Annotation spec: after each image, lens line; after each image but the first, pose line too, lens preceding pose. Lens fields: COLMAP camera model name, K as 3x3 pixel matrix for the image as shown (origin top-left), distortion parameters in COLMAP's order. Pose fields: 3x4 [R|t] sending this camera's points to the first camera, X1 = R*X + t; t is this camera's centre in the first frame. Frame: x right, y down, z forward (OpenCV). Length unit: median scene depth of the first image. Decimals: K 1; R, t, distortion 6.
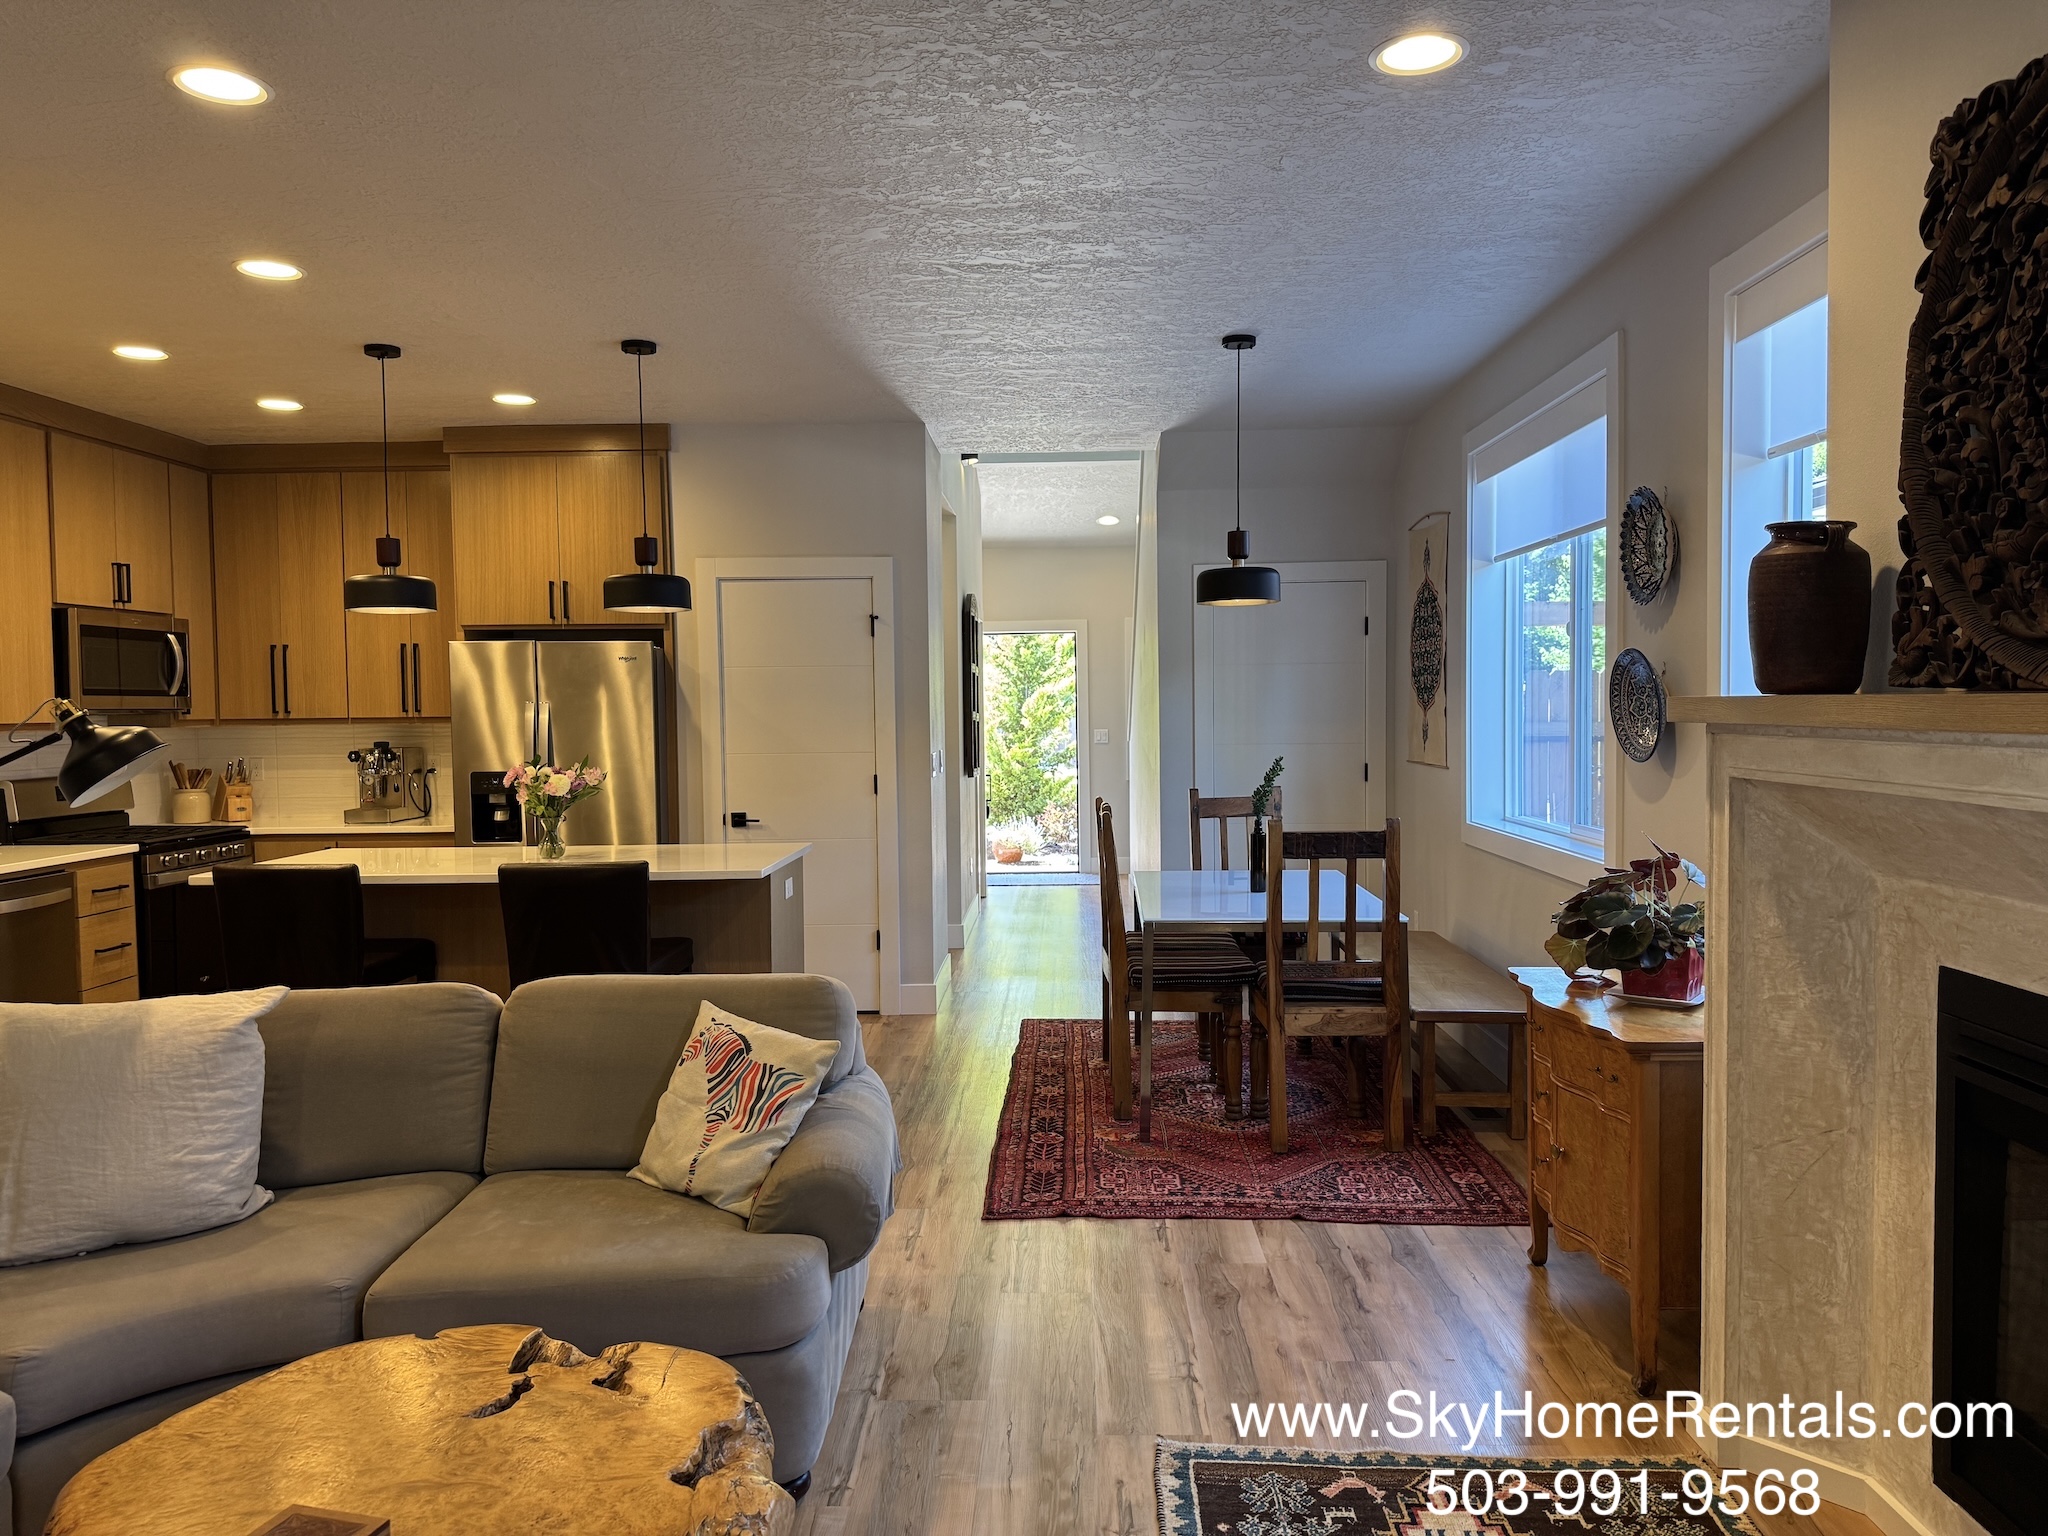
lens RADIAL K [[1430.4, 0, 1024.0], [0, 1430.4, 768.0], [0, 0, 1]] dist [0.066272, -0.076142]
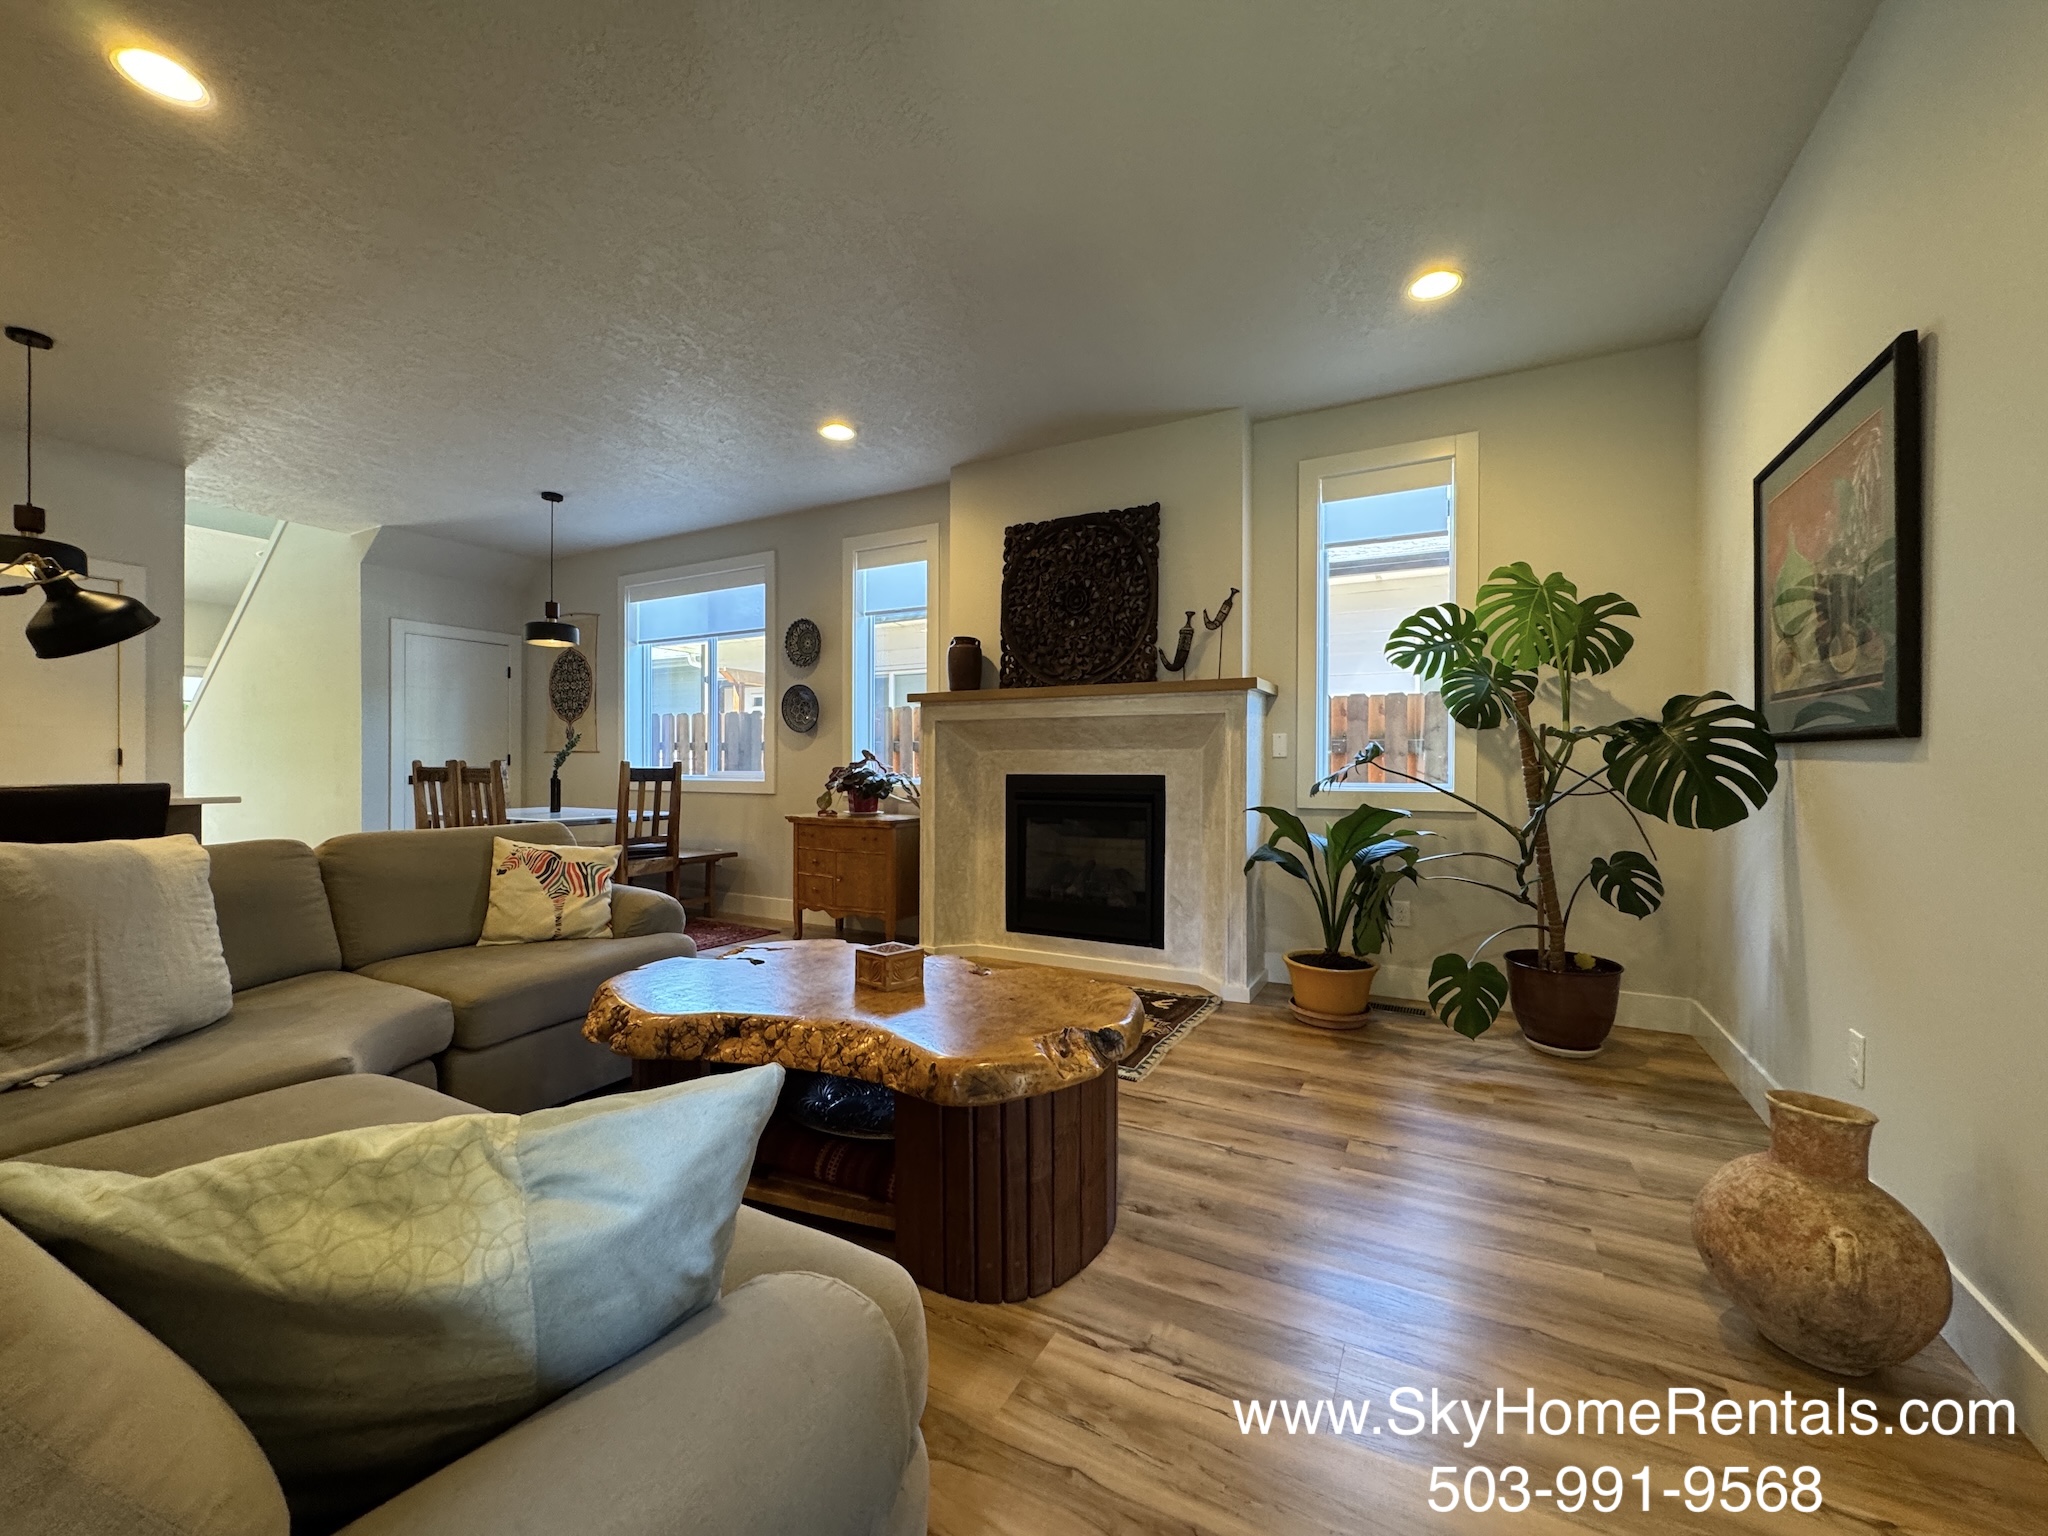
lens RADIAL K [[824.3, 0, 1024.0], [0, 824.3, 768.0], [0, 0, 1]] dist [-0.000379, -0.000020]
pose [[0.453136, 0.012063, 0.891360, -0.928585], [0.030296, 0.999122, -0.028923, 0.157168], [-0.890927, 0.040110, 0.452373, 0.086696]]
